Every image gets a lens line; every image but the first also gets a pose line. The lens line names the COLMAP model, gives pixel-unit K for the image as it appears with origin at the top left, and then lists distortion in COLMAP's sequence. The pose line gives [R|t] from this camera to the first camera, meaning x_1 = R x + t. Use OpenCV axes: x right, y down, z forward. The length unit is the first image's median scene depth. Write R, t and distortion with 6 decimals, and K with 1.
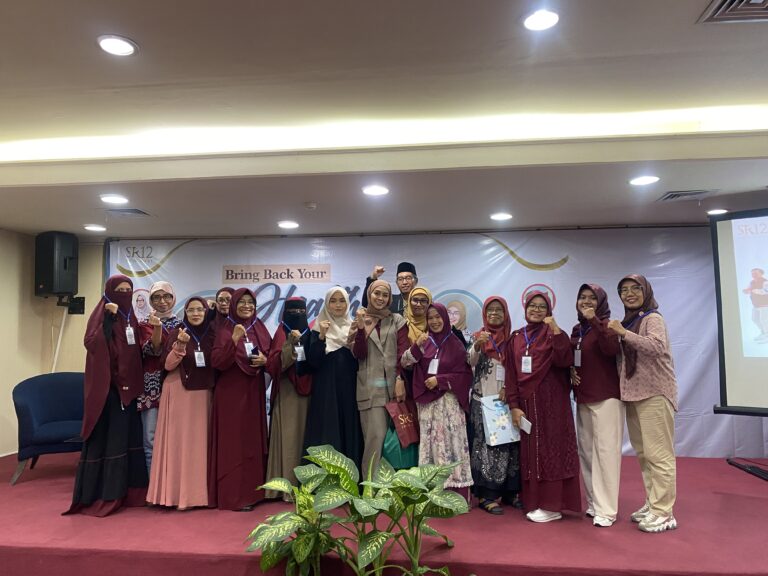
lens RADIAL K [[575.2, 0, 377.9], [0, 575.2, 285.8], [0, 0, 1]] dist [0.010997, 0.000445]
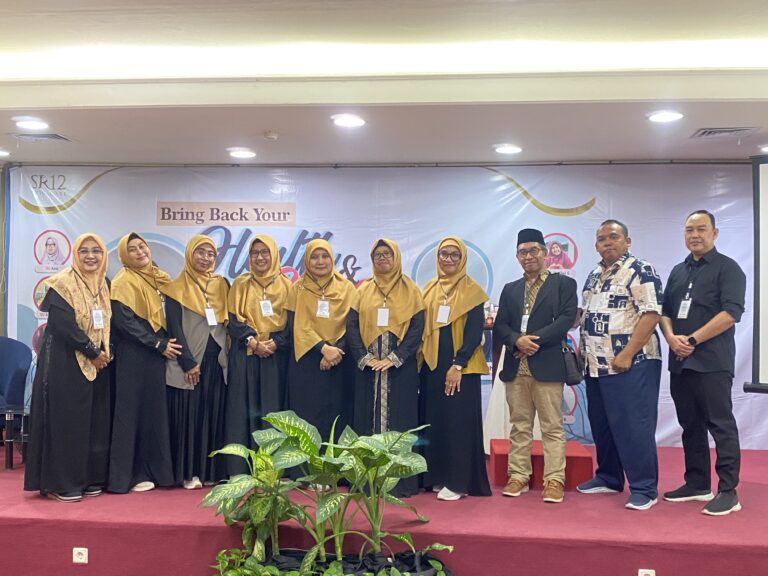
lens RADIAL K [[888.7, 0, 384.0], [0, 888.7, 288.0], [0, 0, 1]] dist [0.047641, -0.001350]
pose [[0.999769, 0.016915, 0.013266, 0.026869], [-0.017881, 0.996910, 0.076495, -0.018782], [-0.011931, -0.076714, 0.996982, -0.244005]]
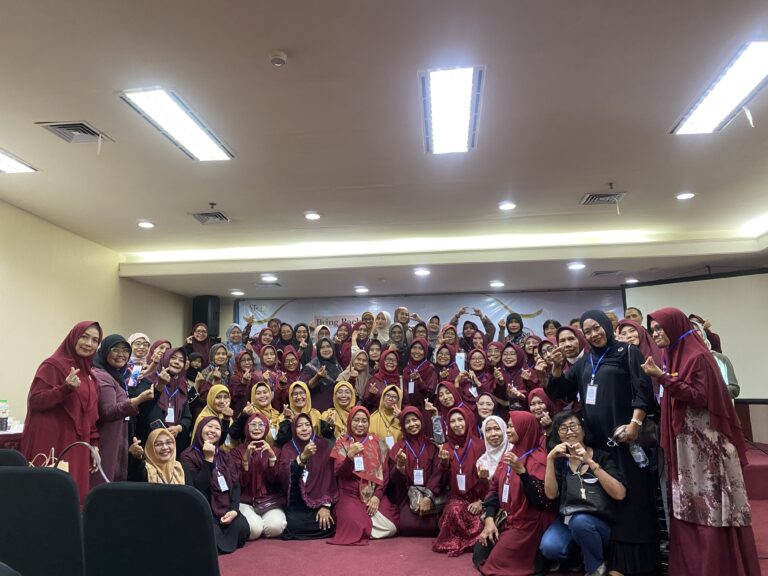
lens RADIAL K [[575.2, 0, 377.9], [0, 575.2, 285.8], [0, 0, 1]] dist [0.010997, 0.000445]
pose [[0.999861, -0.007130, -0.015070, -0.087345], [0.005814, 0.996311, -0.085622, 0.016332], [0.015625, 0.085523, 0.996214, -0.563187]]
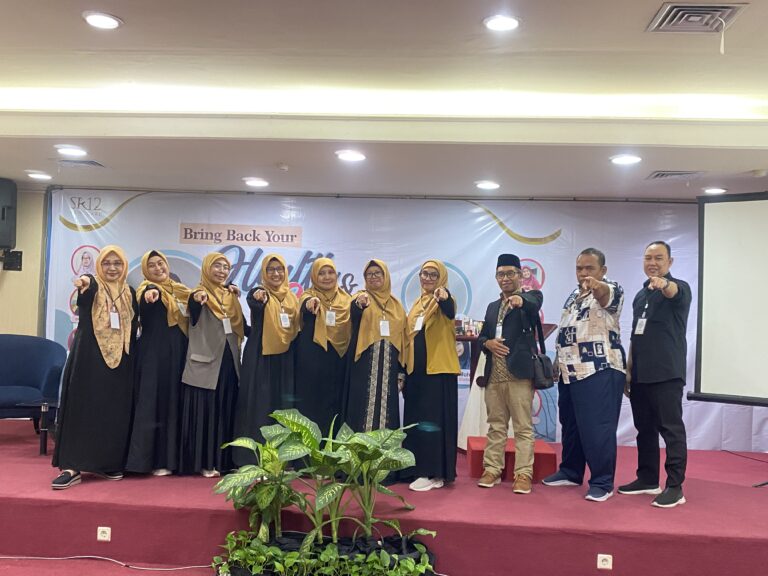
lens RADIAL K [[753.6, 0, 390.6], [0, 753.6, 298.1], [0, 0, 1]] dist [0.040441, -0.007557]
pose [[0.998493, 0.040681, 0.036831, 0.019668], [-0.043135, 0.996719, 0.068484, -0.015173], [-0.033925, -0.069969, 0.996972, -0.213317]]
